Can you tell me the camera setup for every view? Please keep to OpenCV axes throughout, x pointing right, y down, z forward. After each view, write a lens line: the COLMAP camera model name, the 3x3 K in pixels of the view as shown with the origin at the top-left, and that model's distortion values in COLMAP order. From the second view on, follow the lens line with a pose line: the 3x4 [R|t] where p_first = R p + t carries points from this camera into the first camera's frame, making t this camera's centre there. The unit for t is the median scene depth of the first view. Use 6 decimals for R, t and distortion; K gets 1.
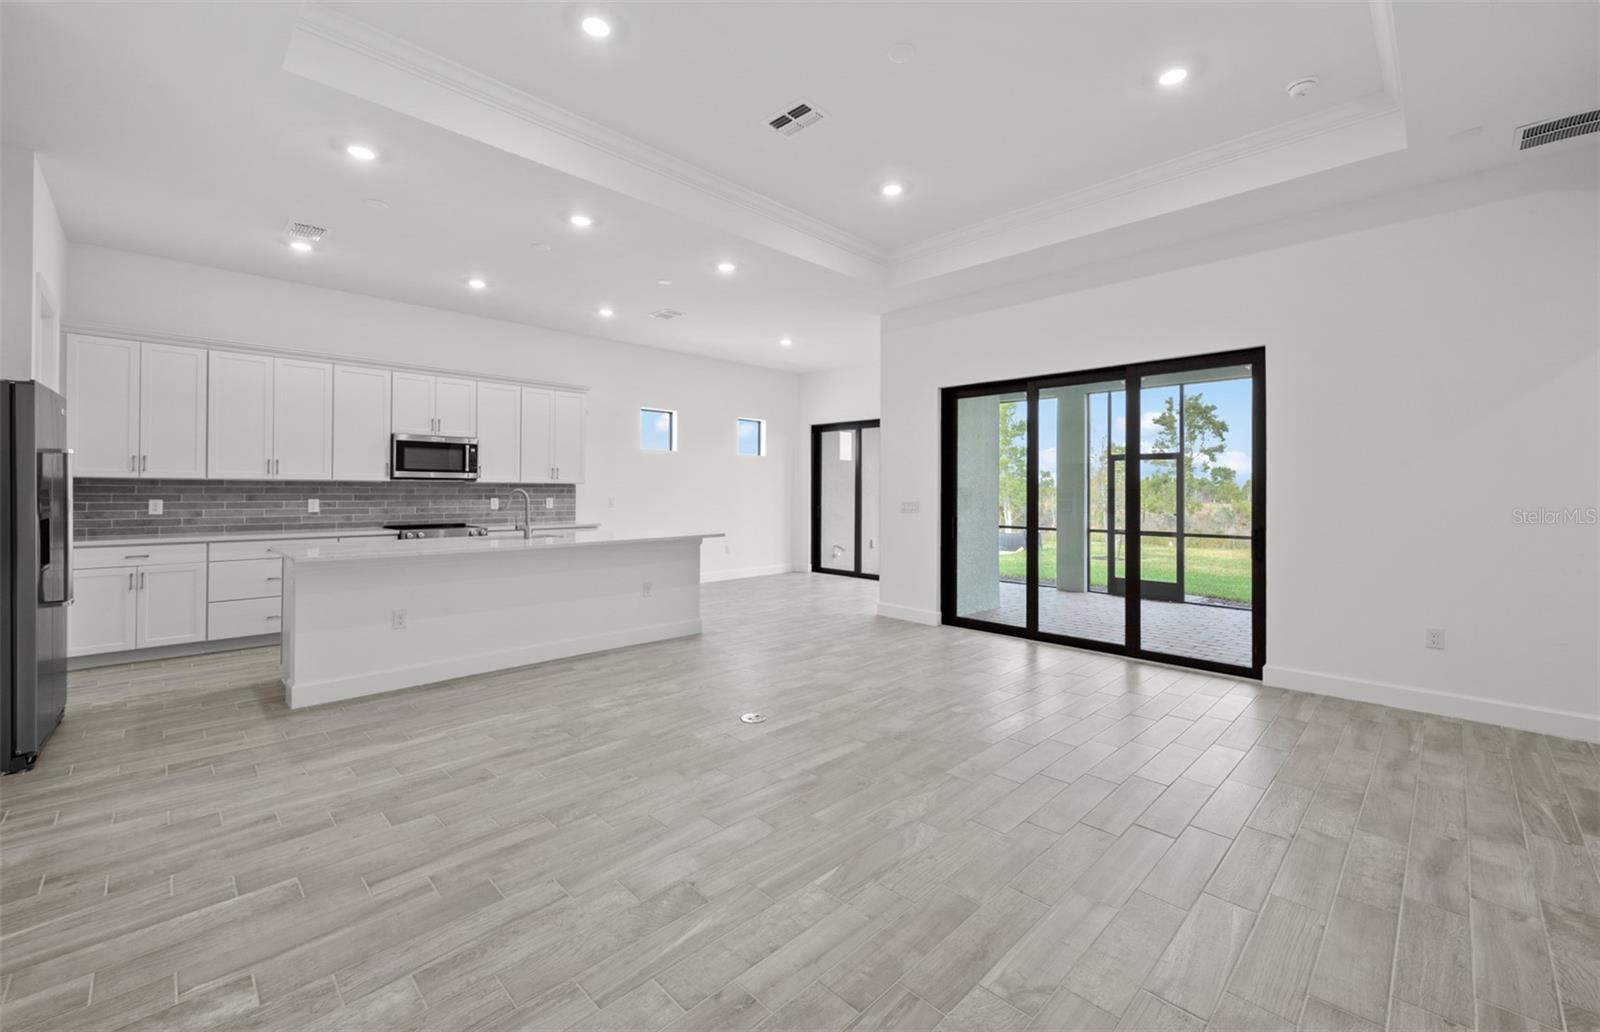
lens RADIAL K [[648.7, 0, 798.0], [0, 648.7, 487.0], [0, 0, 1]] dist [0.011936, -0.001136]
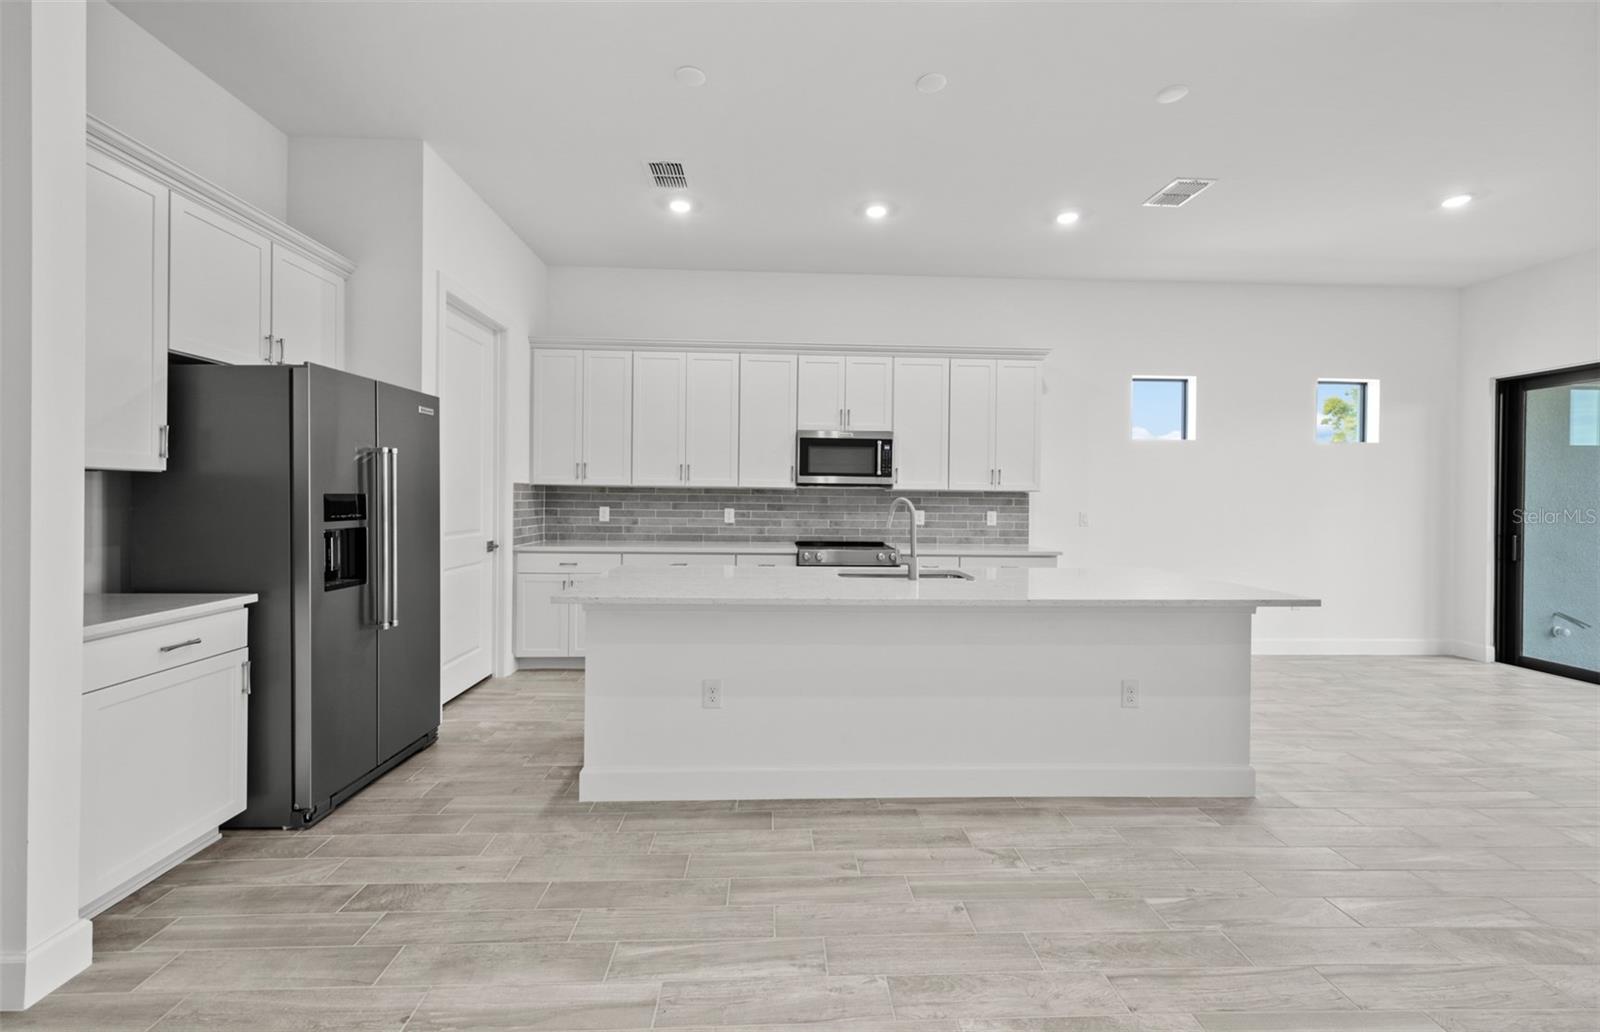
lens RADIAL K [[648.7, 0, 802.0], [0, 648.7, 492.9], [0, 0, 1]] dist [0.011936, -0.001136]
pose [[0.746356, -0.000778, -0.665546, -0.080596], [-0.004739, 0.999968, -0.006484, 0.002888], [0.665530, 0.007993, 0.746328, 0.435428]]
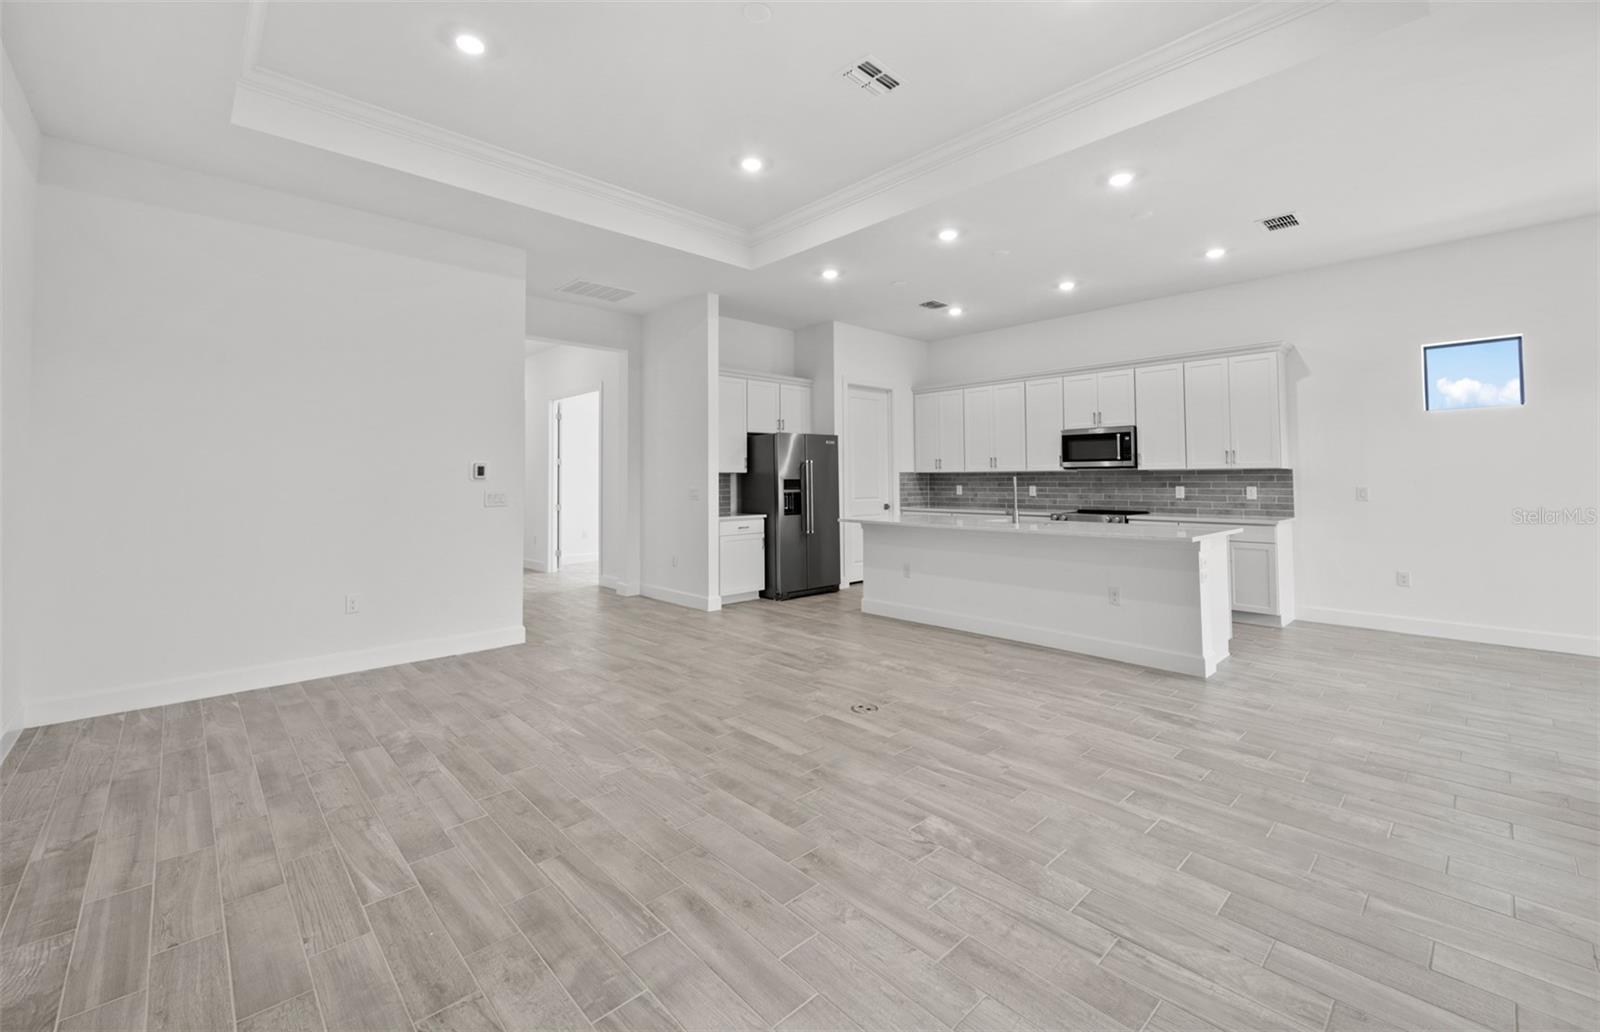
lens RADIAL K [[648.7, 0, 793.0], [0, 648.7, 451.8], [0, 0, 1]] dist [0.011936, -0.001136]
pose [[-0.033614, -0.048785, -0.998244, 0.618893], [0.009577, 0.998746, -0.049132, 0.010788], [0.999389, -0.011212, -0.033105, 0.615829]]
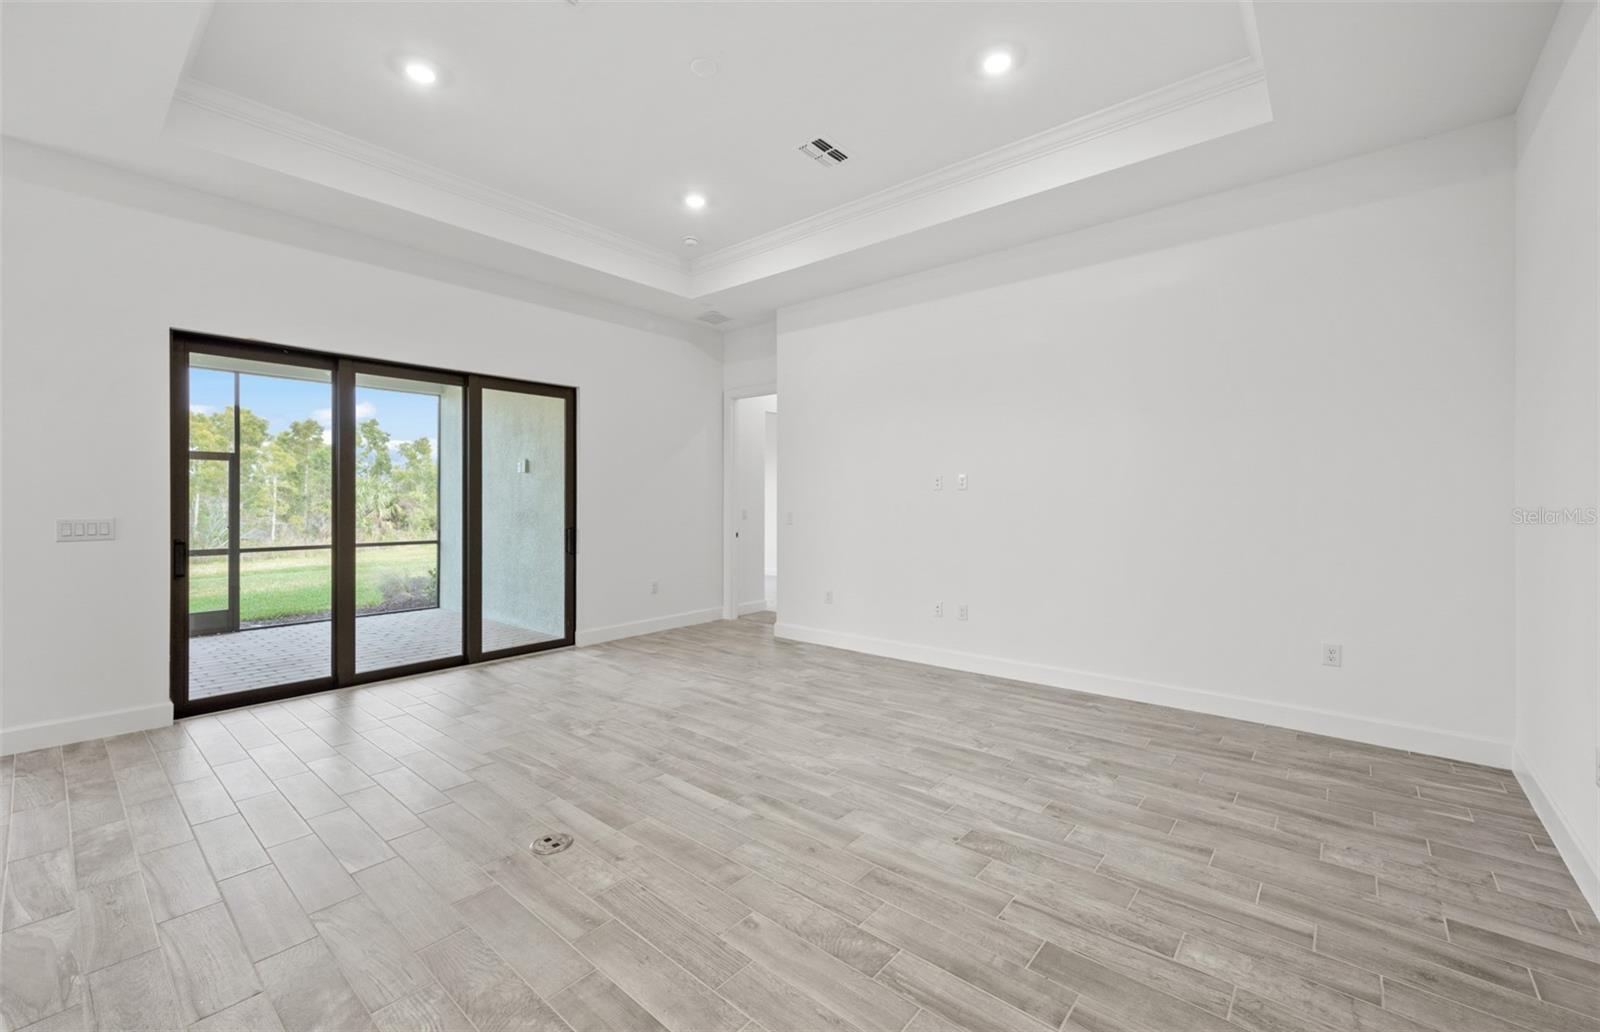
lens RADIAL K [[648.7, 0, 805.5], [0, 648.7, 503.5], [0, 0, 1]] dist [0.011936, -0.001136]
pose [[-0.091684, -0.009168, 0.995746, -0.498496], [-0.005453, 0.999947, 0.008704, 0.000841], [-0.995773, -0.004632, -0.091729, 0.533192]]
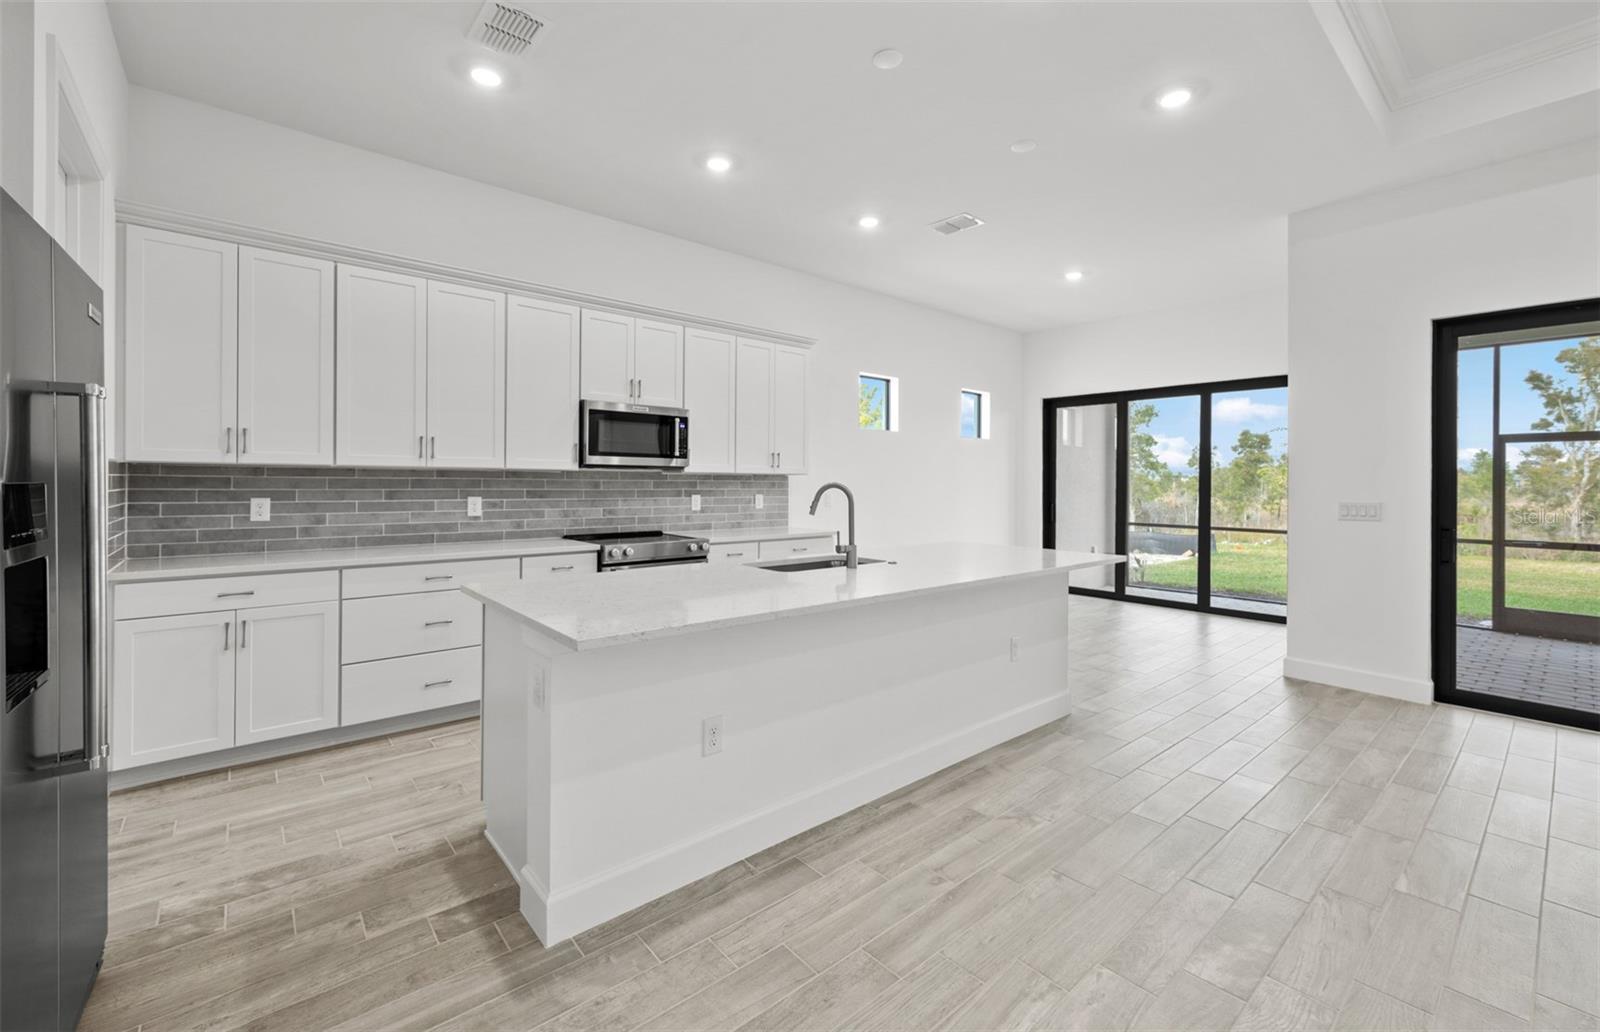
lens RADIAL K [[648.7, 0, 801.9], [0, 648.7, 486.0], [0, 0, 1]] dist [0.011936, -0.001136]
pose [[0.997749, 0.002743, -0.067007, -0.388196], [-0.002007, 0.999937, 0.011041, -0.000805], [0.067033, -0.010882, 0.997691, 0.378084]]
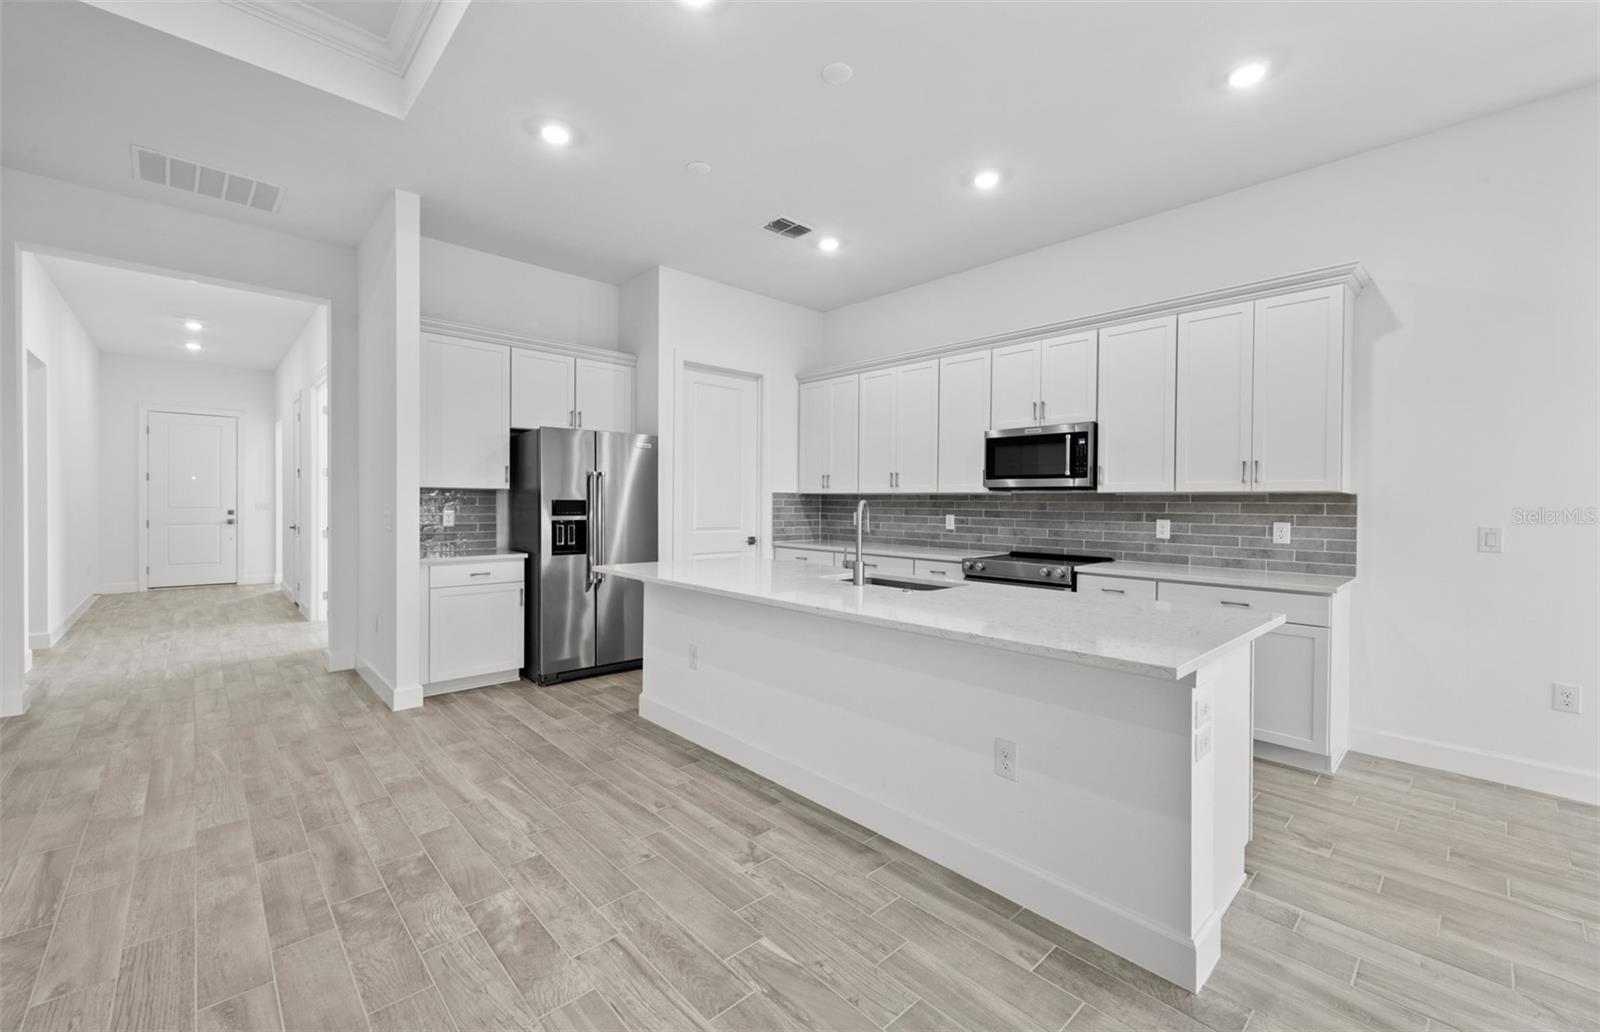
lens RADIAL K [[648.7, 0, 787.8], [0, 648.7, 500.7], [0, 0, 1]] dist [0.011936, -0.001136]
pose [[-0.032507, -0.008278, -0.999437, 0.160595], [-0.005150, 0.999954, -0.008115, 0.008535], [0.999458, 0.004884, -0.032549, 0.877814]]
